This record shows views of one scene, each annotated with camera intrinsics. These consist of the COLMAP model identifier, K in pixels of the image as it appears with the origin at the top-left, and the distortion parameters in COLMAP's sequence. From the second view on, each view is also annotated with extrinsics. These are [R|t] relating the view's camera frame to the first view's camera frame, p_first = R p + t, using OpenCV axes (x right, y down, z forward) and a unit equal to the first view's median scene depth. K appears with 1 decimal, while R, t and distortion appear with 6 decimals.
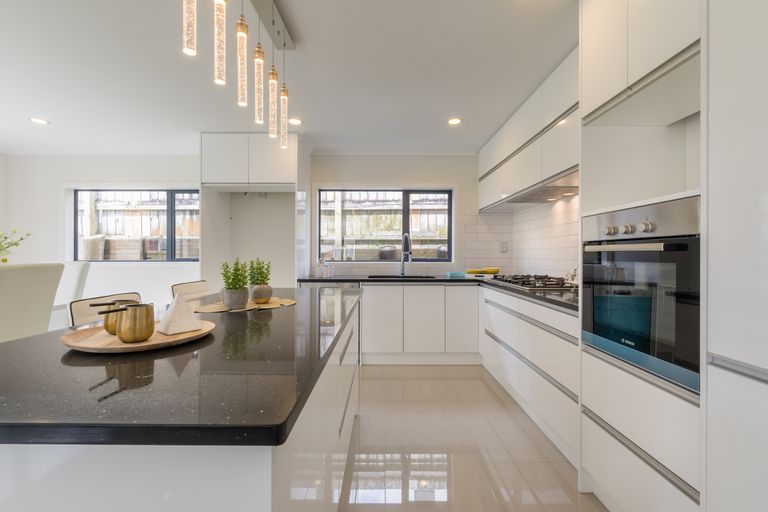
lens RADIAL K [[330.4, 0, 384.0], [0, 330.4, 256.0], [0, 0, 1]] dist [0.027204, 0.000067]
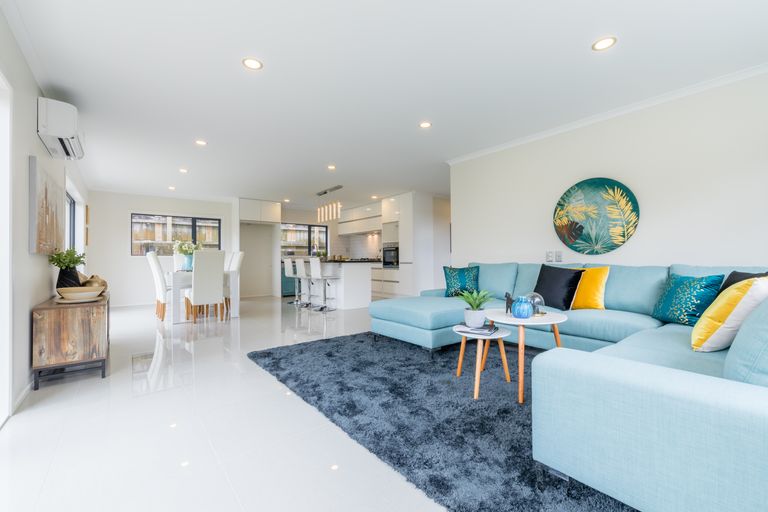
lens RADIAL K [[330.4, 0, 384.0], [0, 330.4, 256.0], [0, 0, 1]] dist [0.027204, 0.000067]
pose [[0.769423, -0.004887, 0.638721, -2.384516], [0.016263, 0.999796, -0.011941, 0.132508], [-0.638532, 0.019575, 0.769346, -2.634448]]
